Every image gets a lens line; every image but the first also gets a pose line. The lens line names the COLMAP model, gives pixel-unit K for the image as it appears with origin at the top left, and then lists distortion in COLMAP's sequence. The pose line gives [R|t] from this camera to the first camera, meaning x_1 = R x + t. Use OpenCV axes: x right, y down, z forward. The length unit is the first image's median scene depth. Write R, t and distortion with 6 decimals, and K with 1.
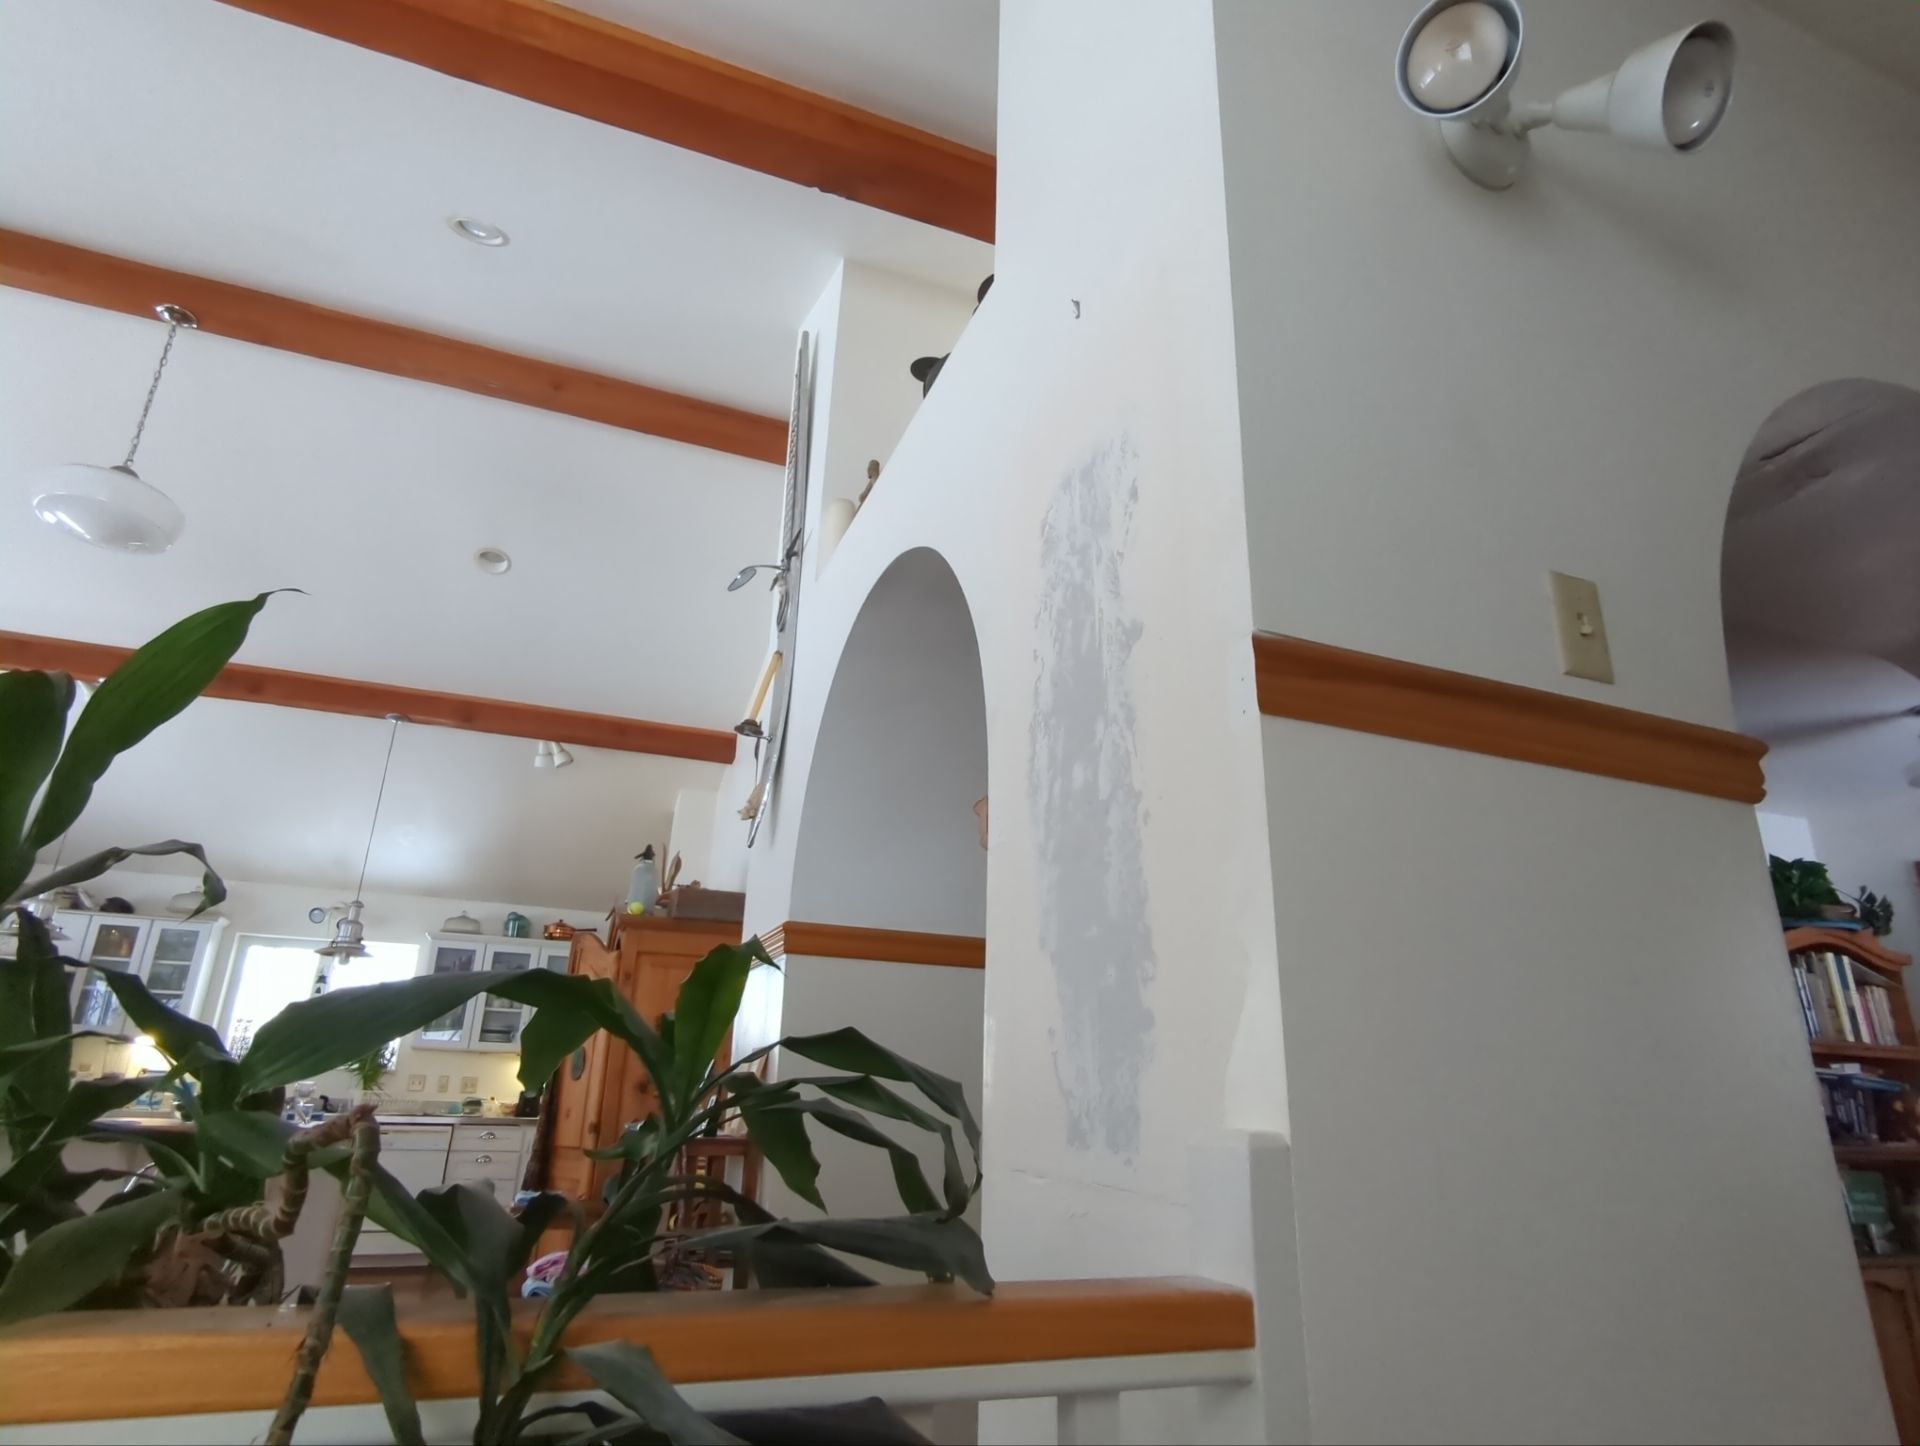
lens RADIAL K [[1047.4, 0, 967.7], [0, 1047.4, 717.3], [0, 0, 1]] dist [-0.000733, -0.001777]
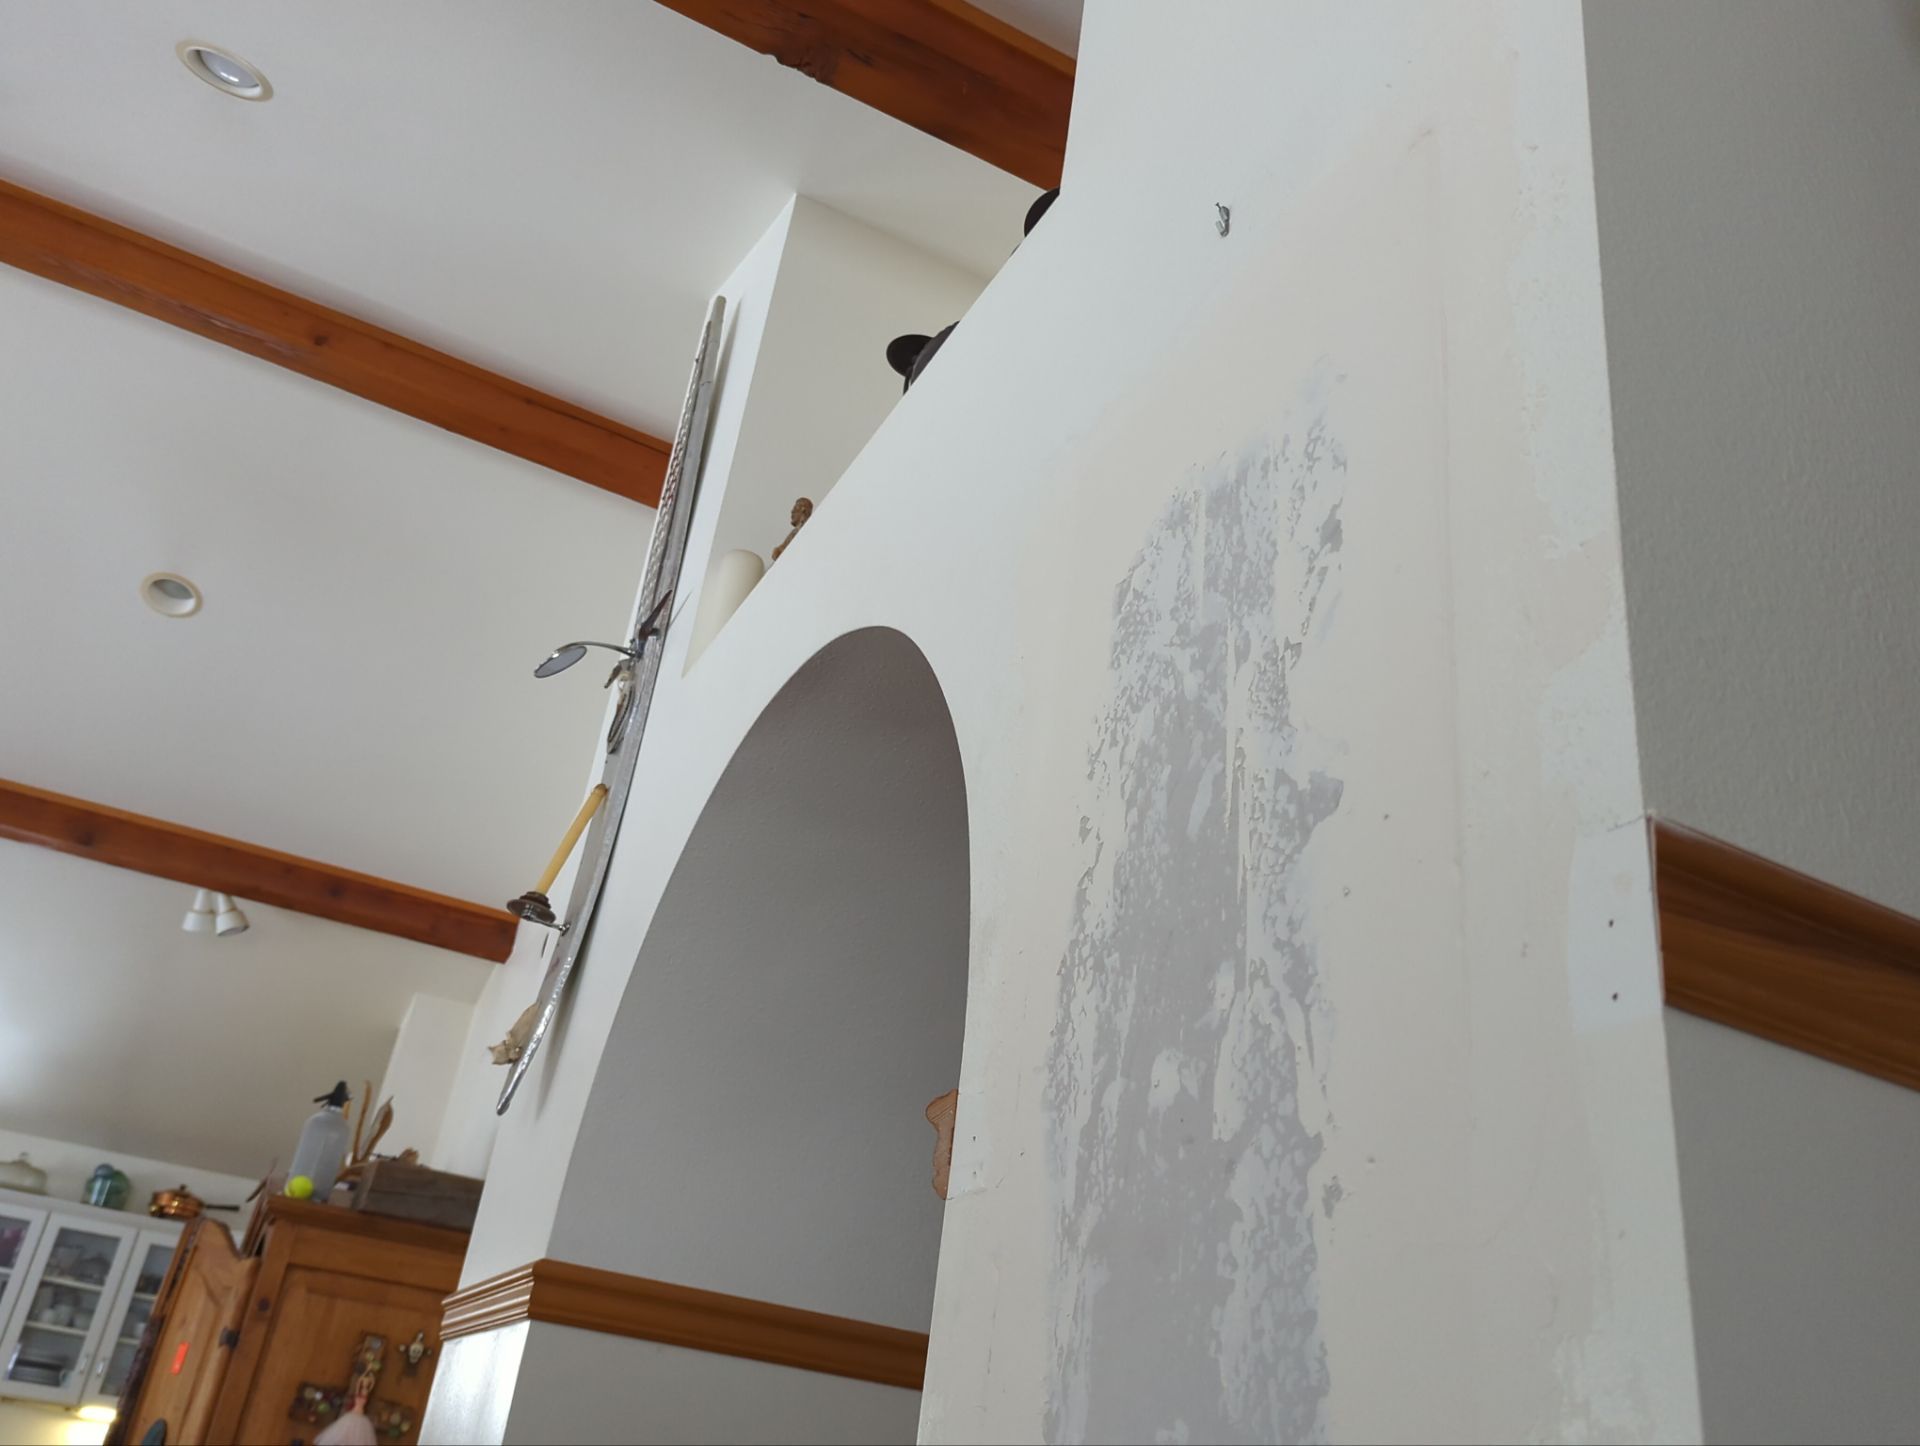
lens RADIAL K [[1540.3, 0, 960.0], [0, 1540.3, 723.0], [0, 0, 1]] dist [0.056584, -0.067677]
pose [[0.991395, 0.125646, 0.036719, -0.014129], [-0.119388, 0.982929, -0.139991, 0.001802], [-0.053681, 0.134402, 0.989472, 0.104016]]
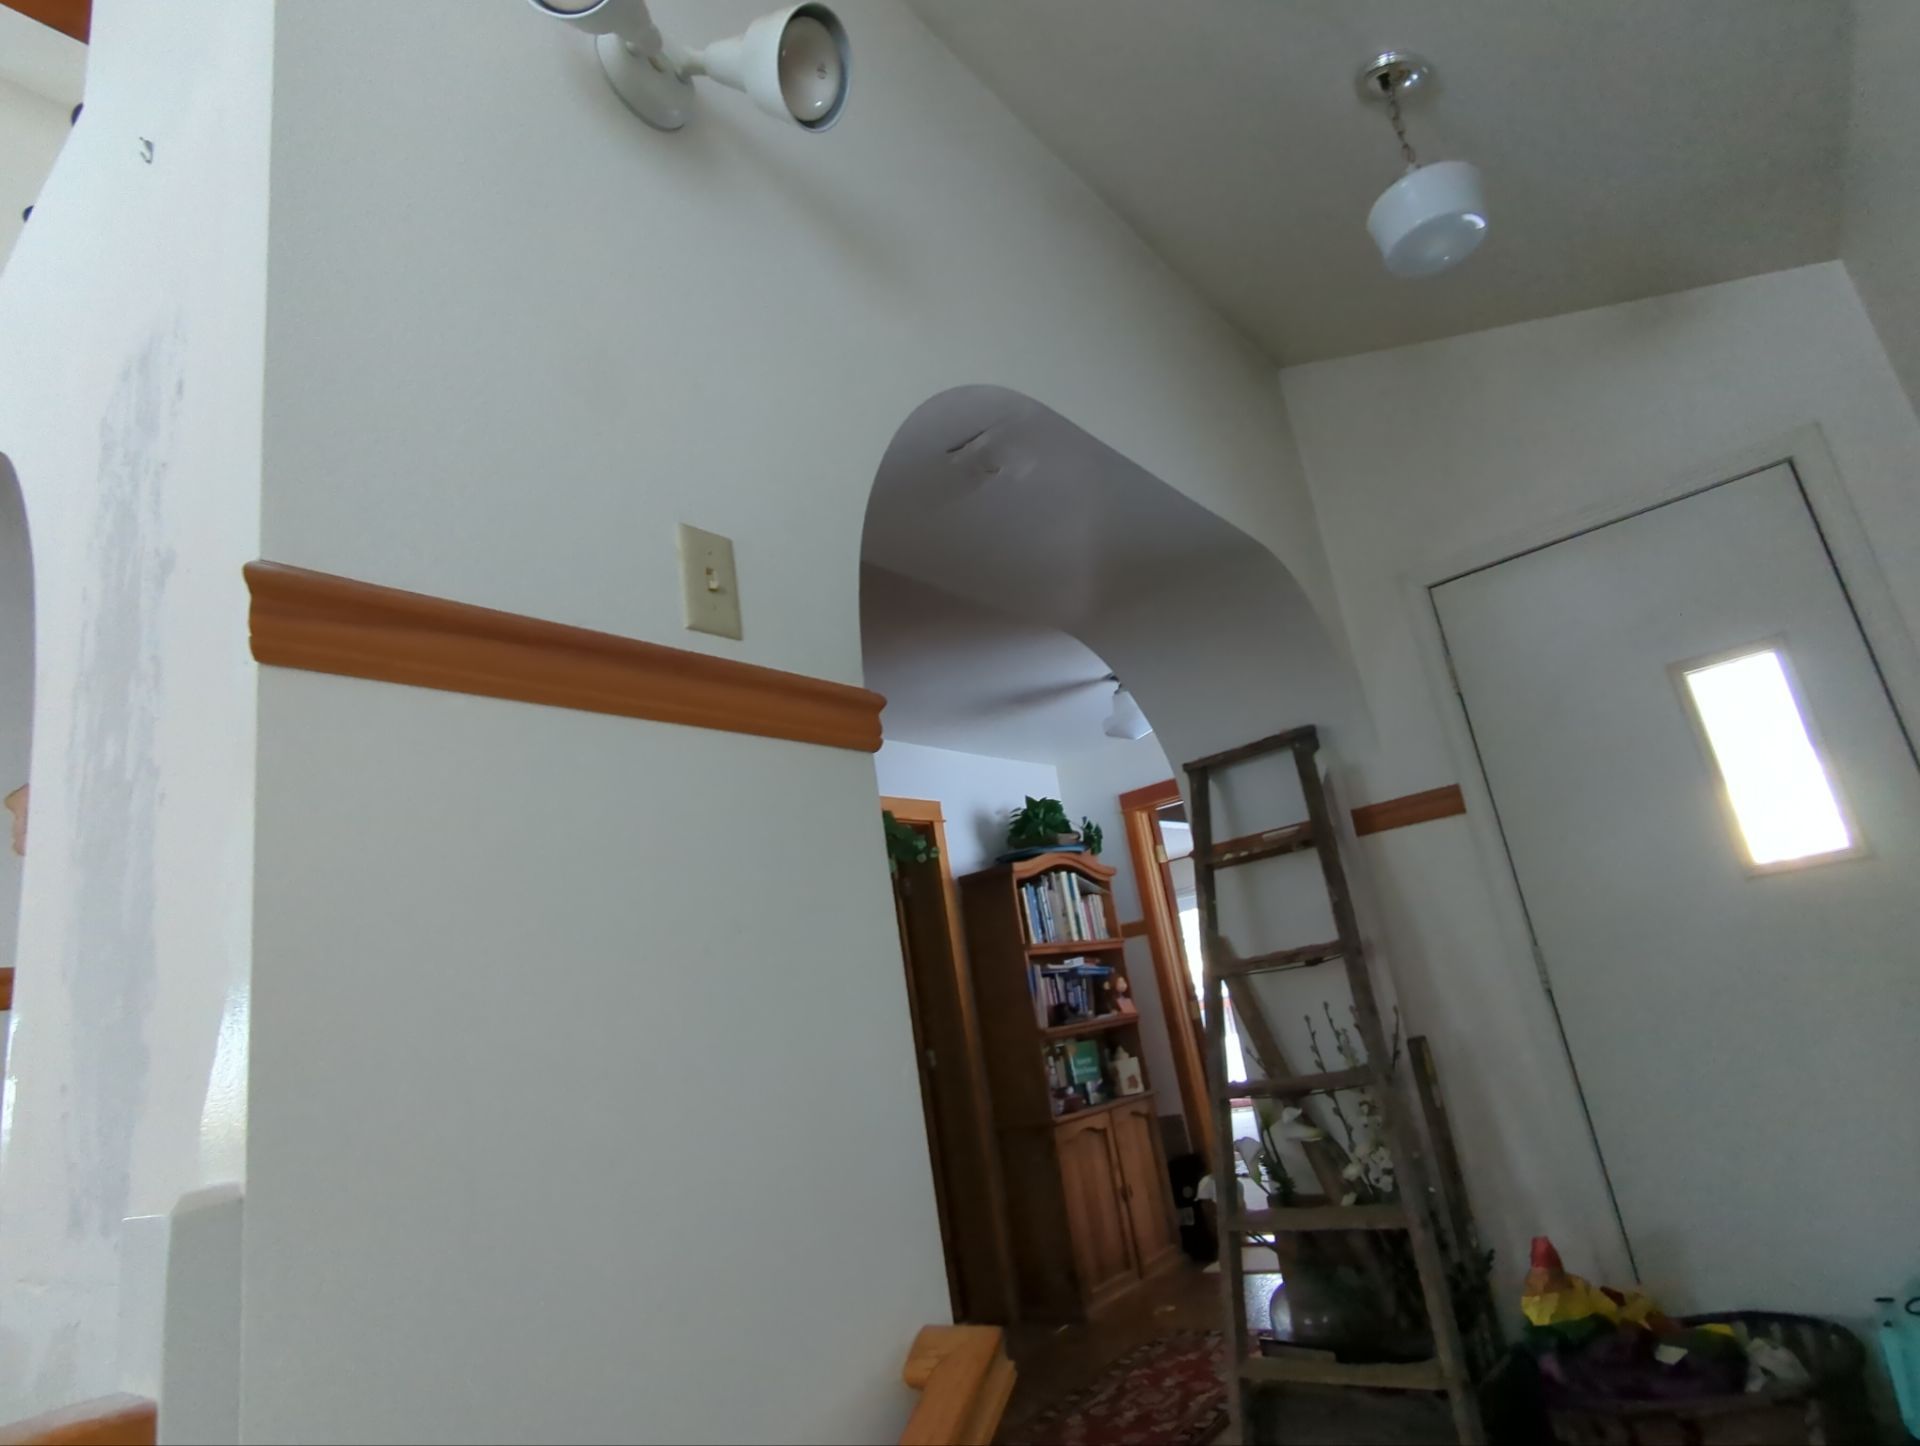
lens RADIAL K [[1047.4, 0, 967.7], [0, 1047.4, 717.3], [0, 0, 1]] dist [-0.000733, -0.001777]
pose [[0.849558, -0.021693, 0.527049, 0.091290], [0.007504, 0.999550, 0.029045, 0.005246], [-0.527442, -0.020720, 0.849339, 0.007476]]
